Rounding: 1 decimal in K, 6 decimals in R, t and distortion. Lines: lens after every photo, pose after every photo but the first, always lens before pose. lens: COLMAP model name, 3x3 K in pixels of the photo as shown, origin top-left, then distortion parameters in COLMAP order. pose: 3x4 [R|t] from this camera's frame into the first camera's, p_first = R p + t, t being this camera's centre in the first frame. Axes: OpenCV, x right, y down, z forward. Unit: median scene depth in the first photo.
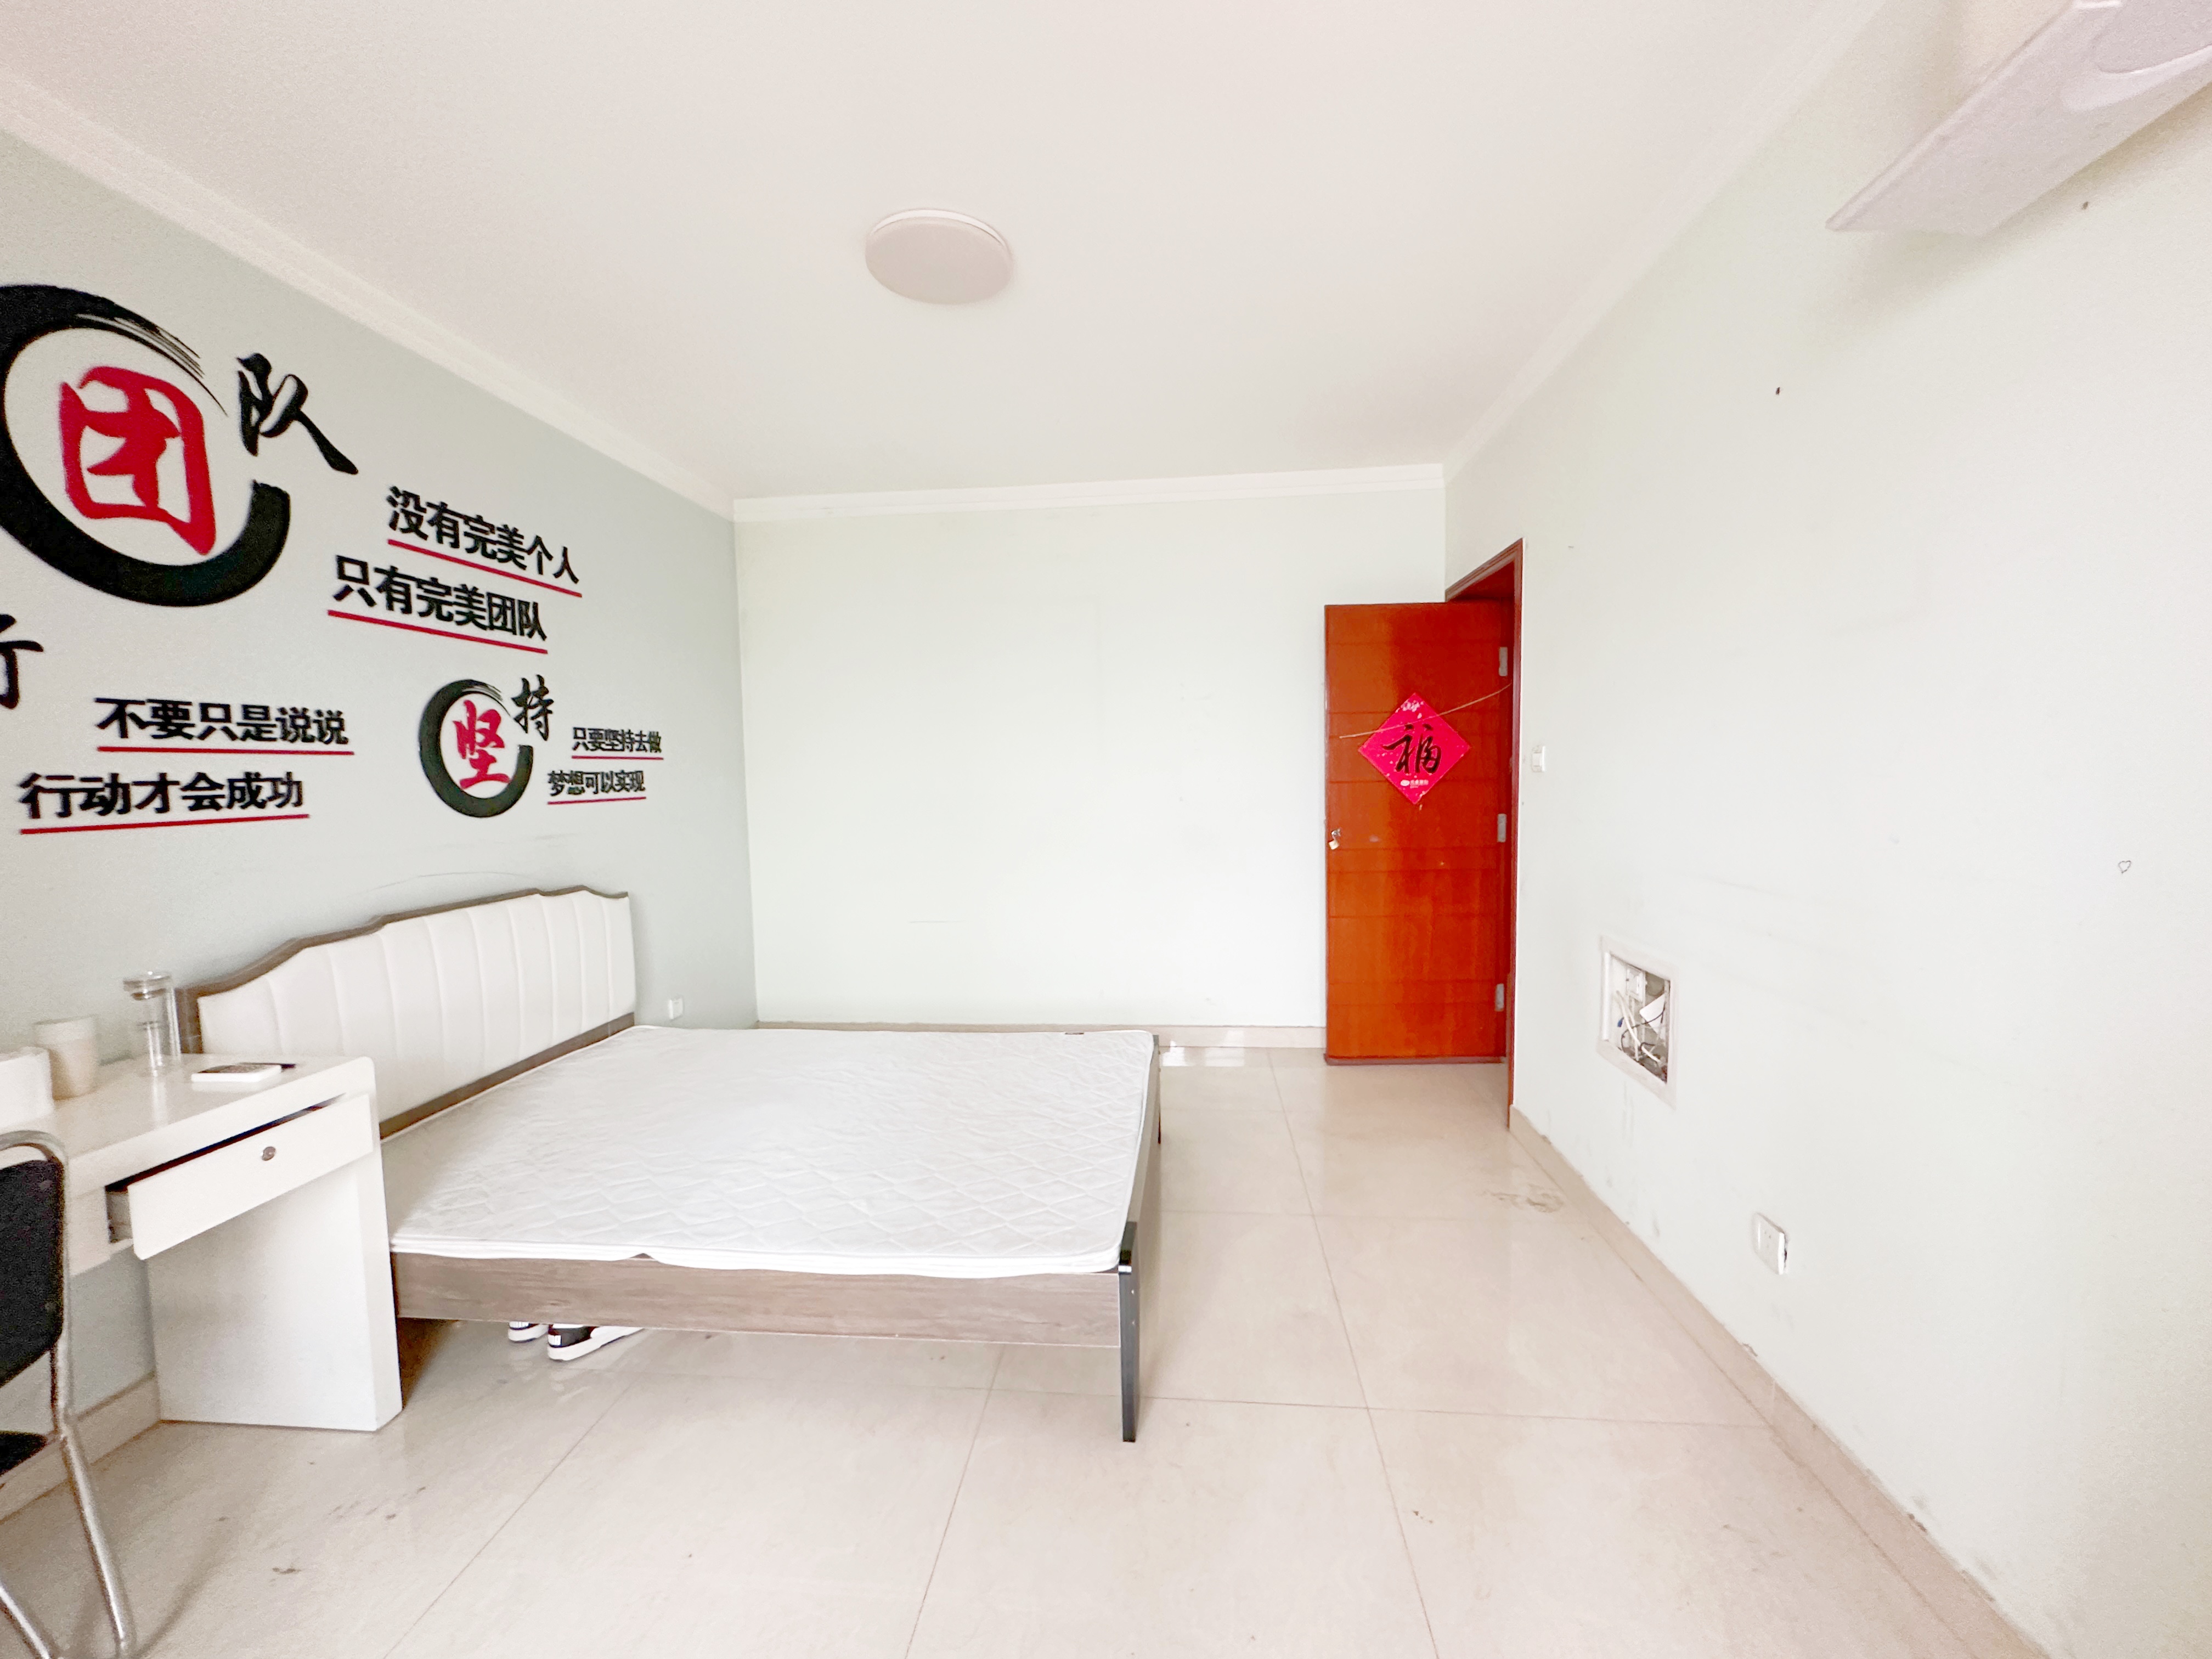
lens RADIAL K [[886.6, 0, 1112.0], [0, 886.6, 830.0], [0, 0, 1]] dist [-0.000018, -0.000106]
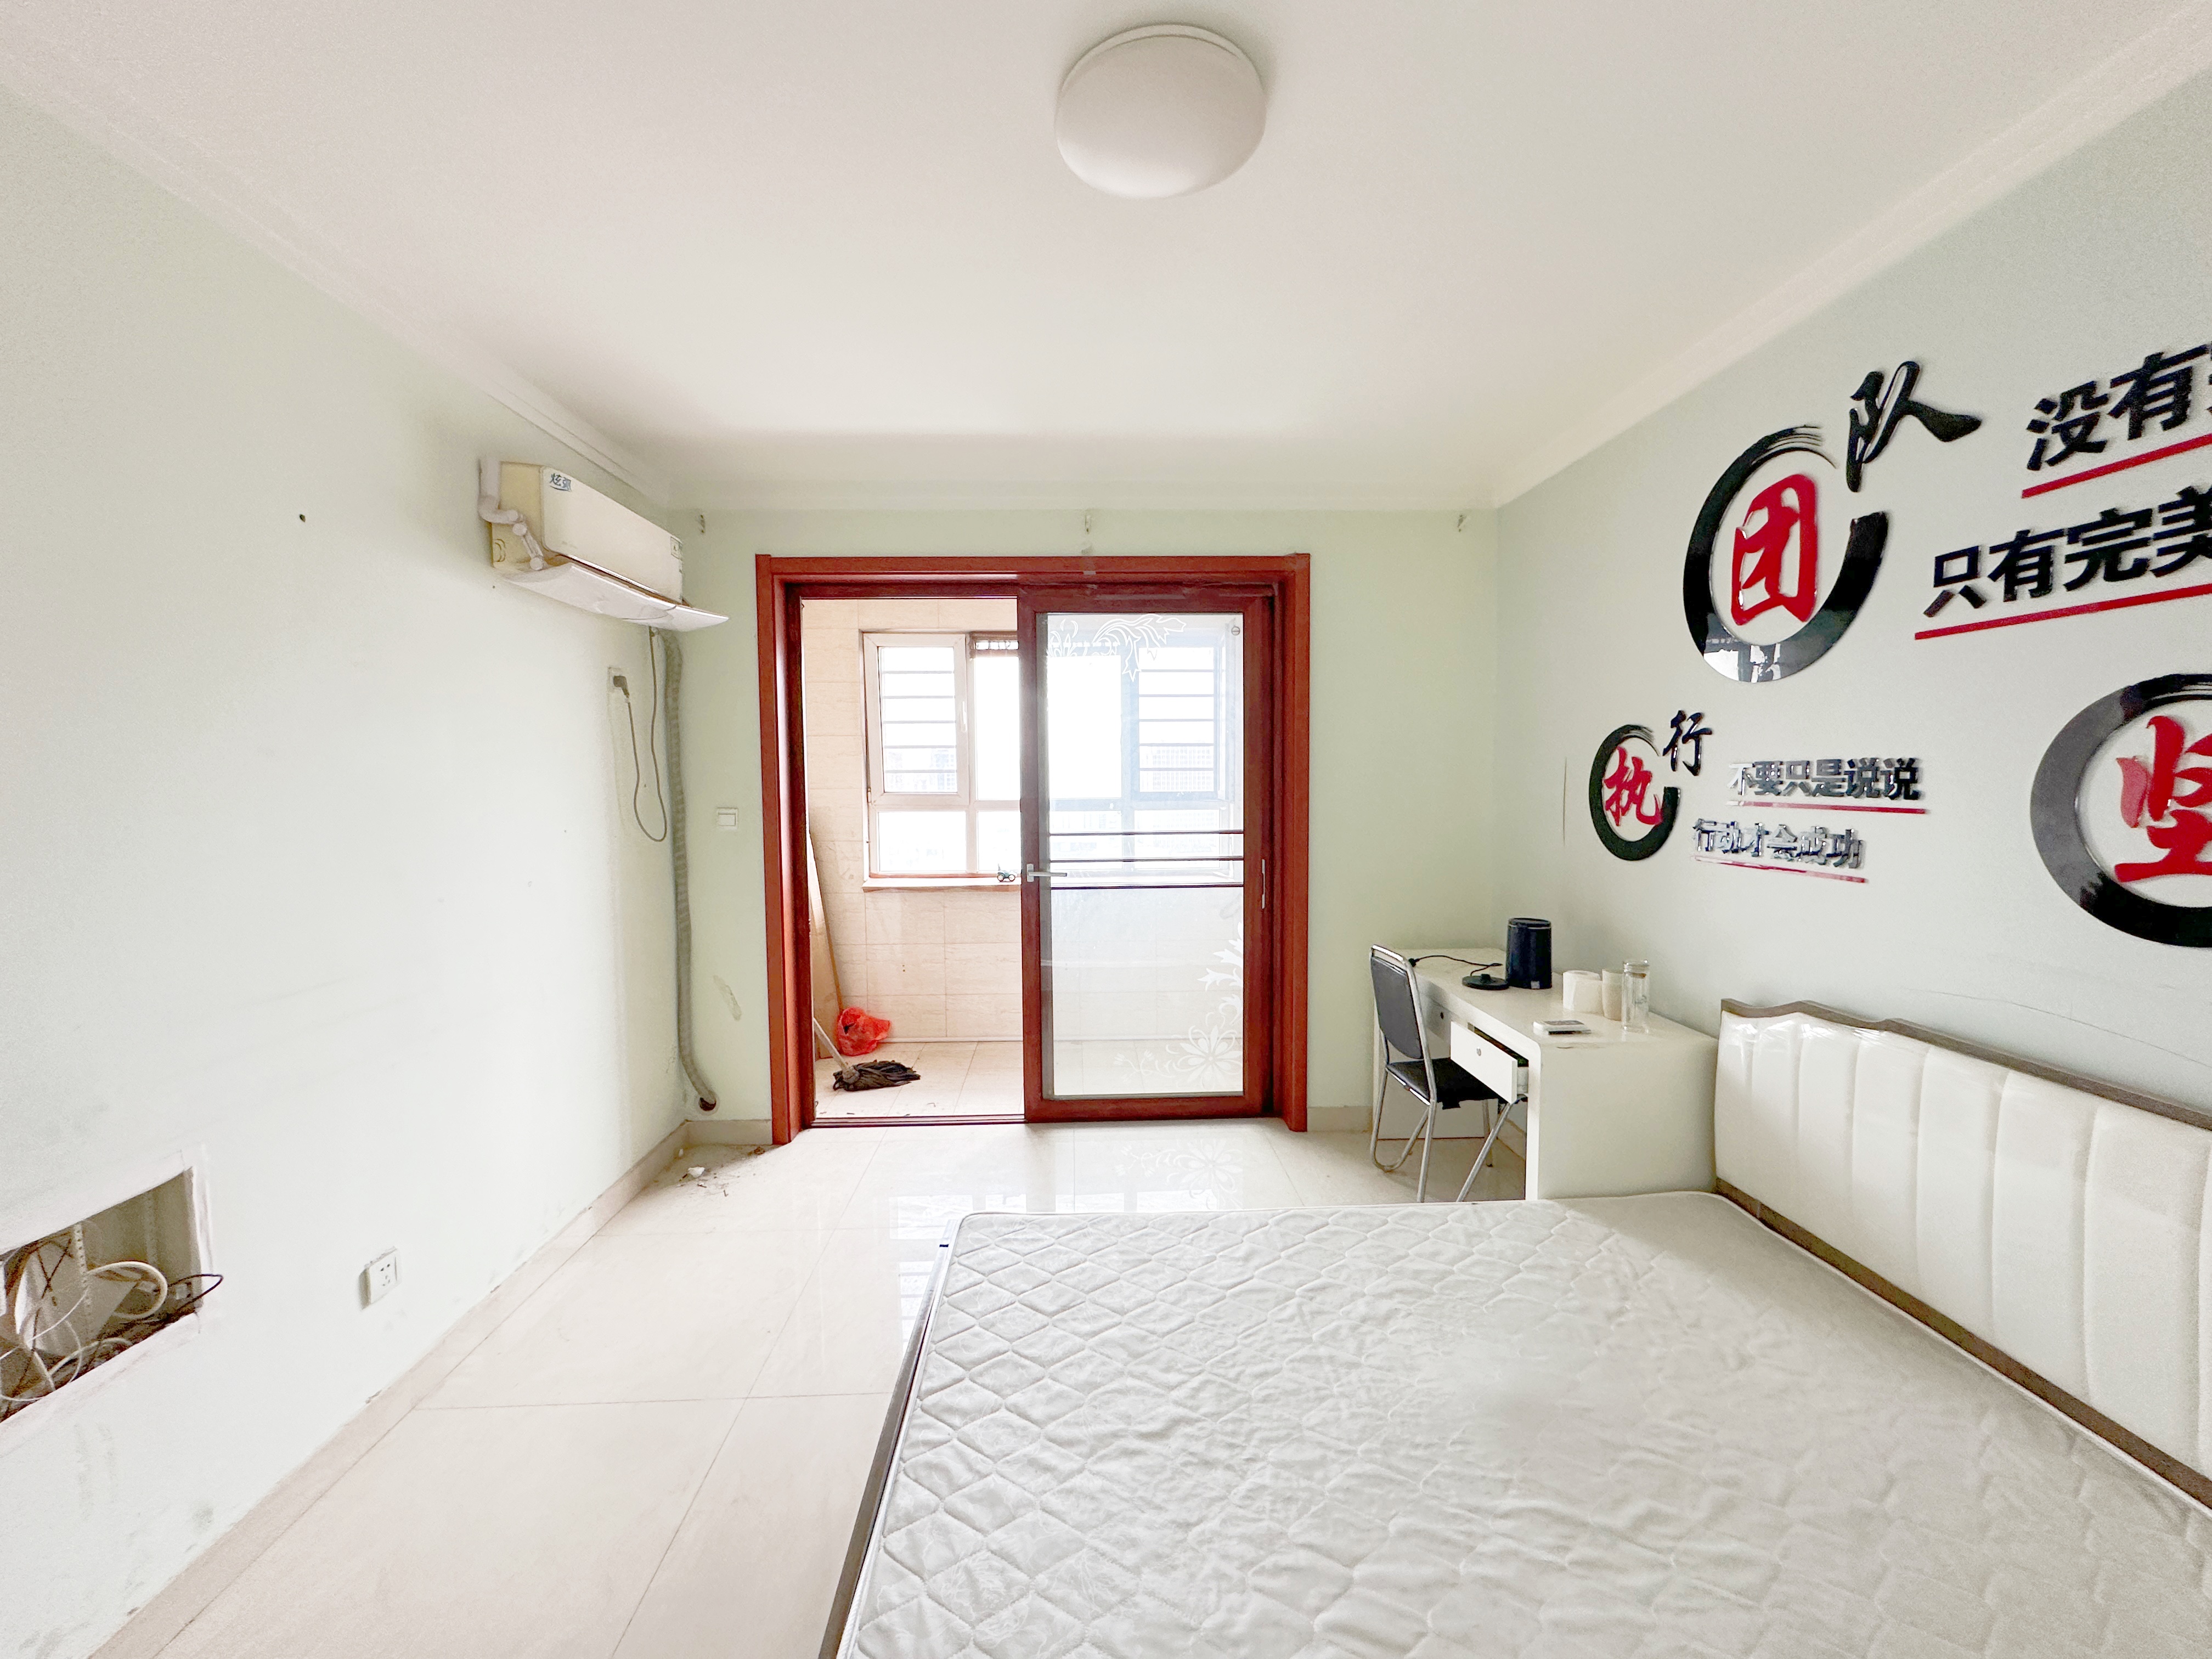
lens RADIAL K [[886.6, 0, 1106.8], [0, 886.6, 834.4], [0, 0, 1]] dist [-0.000018, -0.000106]
pose [[-0.992075, 0.034494, -0.120823, -0.052667], [0.017736, 0.990396, 0.137114, -0.190125], [0.124392, 0.133884, -0.983159, 1.716778]]
